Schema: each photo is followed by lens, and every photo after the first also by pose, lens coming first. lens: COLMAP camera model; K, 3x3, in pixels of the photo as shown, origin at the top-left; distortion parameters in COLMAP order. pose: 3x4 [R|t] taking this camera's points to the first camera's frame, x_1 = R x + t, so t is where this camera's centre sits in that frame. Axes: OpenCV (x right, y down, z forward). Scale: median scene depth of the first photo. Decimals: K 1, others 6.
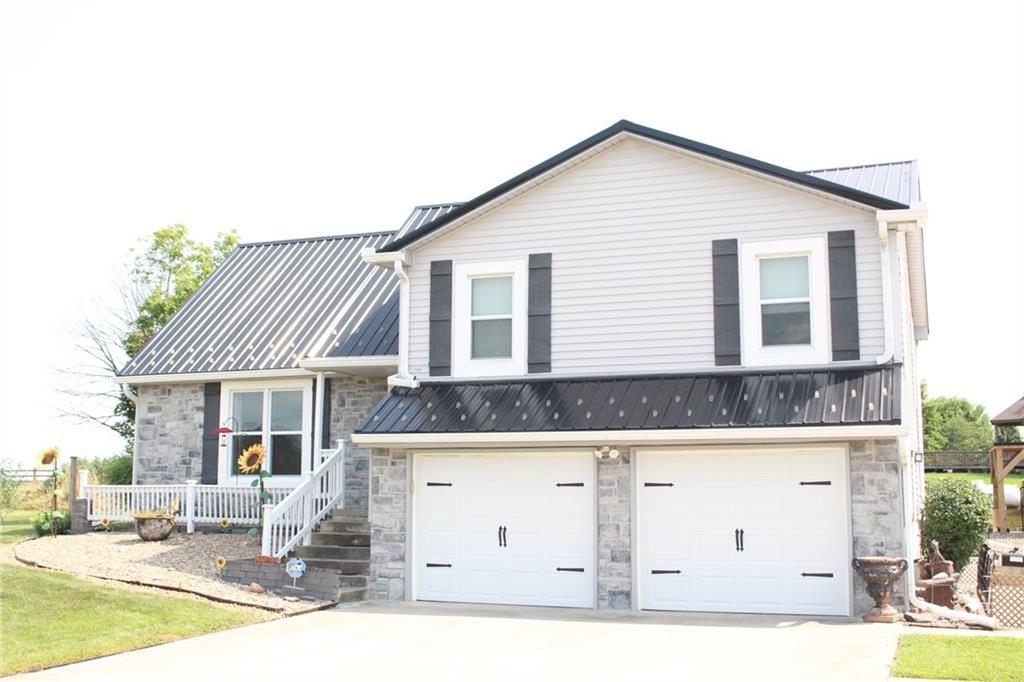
lens RADIAL K [[1133.8, 0, 512.0], [0, 1133.8, 341.0], [0, 0, 1]] dist [-0.081792, 0.021317]
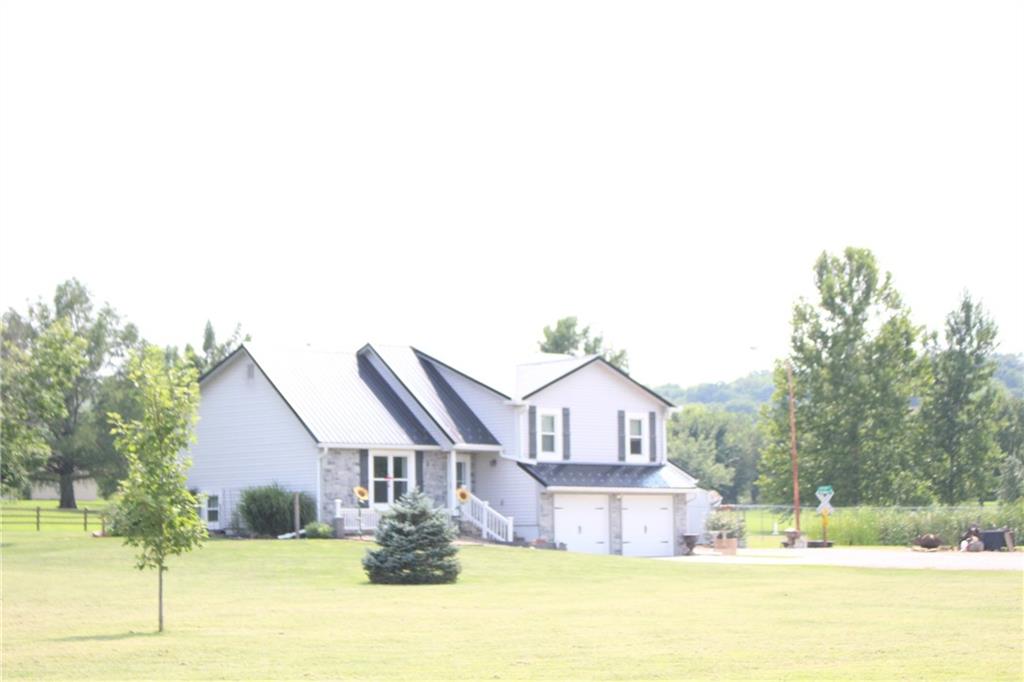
lens RADIAL K [[2122.7, 0, 512.0], [0, 2122.7, 341.0], [0, 0, 1]] dist [0.022955, -0.031707]
pose [[0.420484, 0.075159, 0.904181, -3.928077], [-0.114592, 0.992982, -0.029251, -0.073320], [-0.900034, -0.091312, 0.426146, -0.714331]]
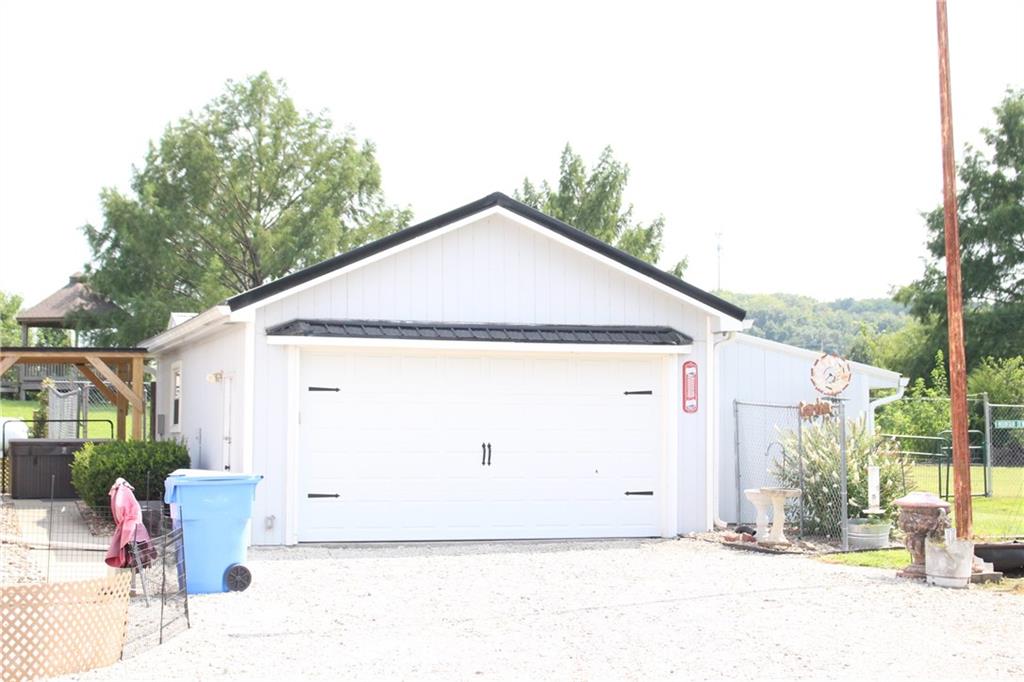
lens RADIAL K [[1742.0, 0, 512.0], [0, 1742.0, 341.0], [0, 0, 1]] dist [-0.012082, 0.108691]
pose [[0.788852, 0.031265, 0.613787, 0.160349], [-0.083100, 0.994960, 0.056122, 0.019908], [-0.608939, -0.095278, 0.787474, 0.157319]]
